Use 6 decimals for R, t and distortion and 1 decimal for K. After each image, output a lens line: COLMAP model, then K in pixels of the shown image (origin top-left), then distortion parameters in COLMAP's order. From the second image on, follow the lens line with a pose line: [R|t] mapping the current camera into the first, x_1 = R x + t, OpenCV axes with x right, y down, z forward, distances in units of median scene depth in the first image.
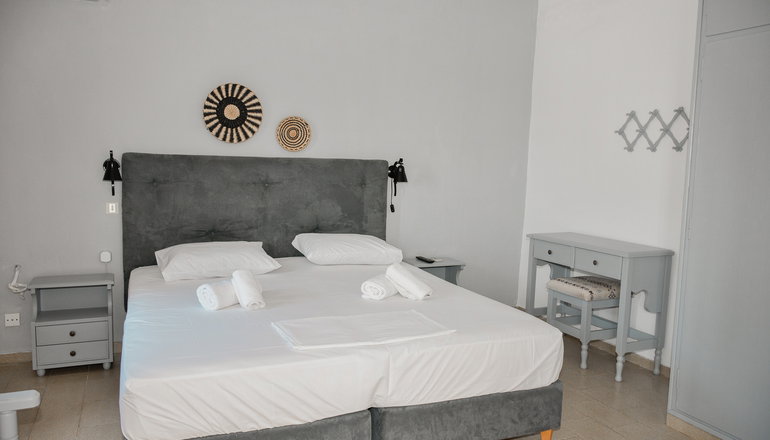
lens RADIAL K [[599.7, 0, 388.9], [0, 599.7, 221.6], [0, 0, 1]] dist [-0.013075, -0.000837]
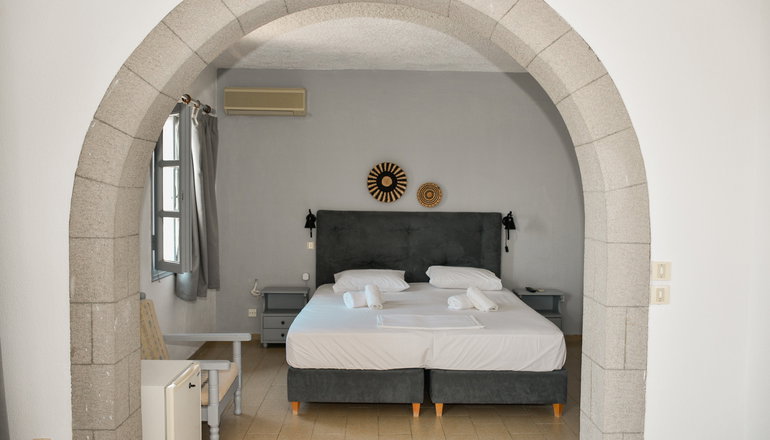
lens RADIAL K [[611.1, 0, 385.0], [0, 611.1, 220.0], [0, 0, 1]] dist [-0.016110, -0.004092]
pose [[0.922473, -0.000768, -0.386060, 0.329140], [-0.026747, 0.997468, -0.065895, 0.010948], [0.385133, 0.071112, 0.920117, -0.393227]]
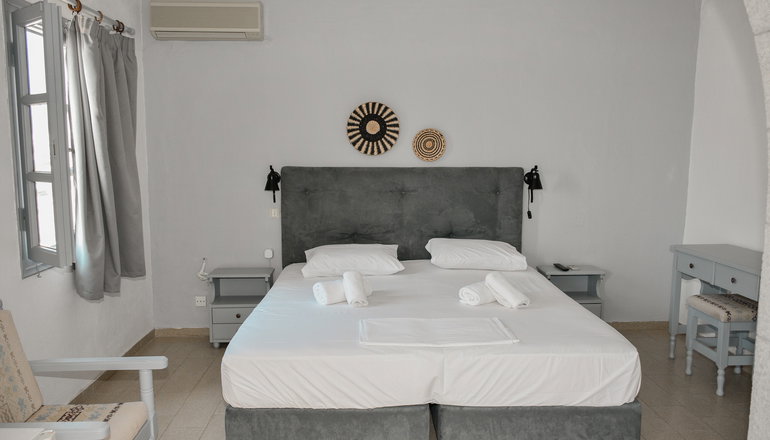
lens RADIAL K [[611.1, 0, 385.0], [0, 611.1, 220.0], [0, 0, 1]] dist [-0.016110, -0.004092]
pose [[0.928761, 0.017493, -0.370265, 0.192010], [-0.014883, 0.999840, 0.009904, -0.023878], [0.370379, -0.003688, 0.928873, -0.048273]]
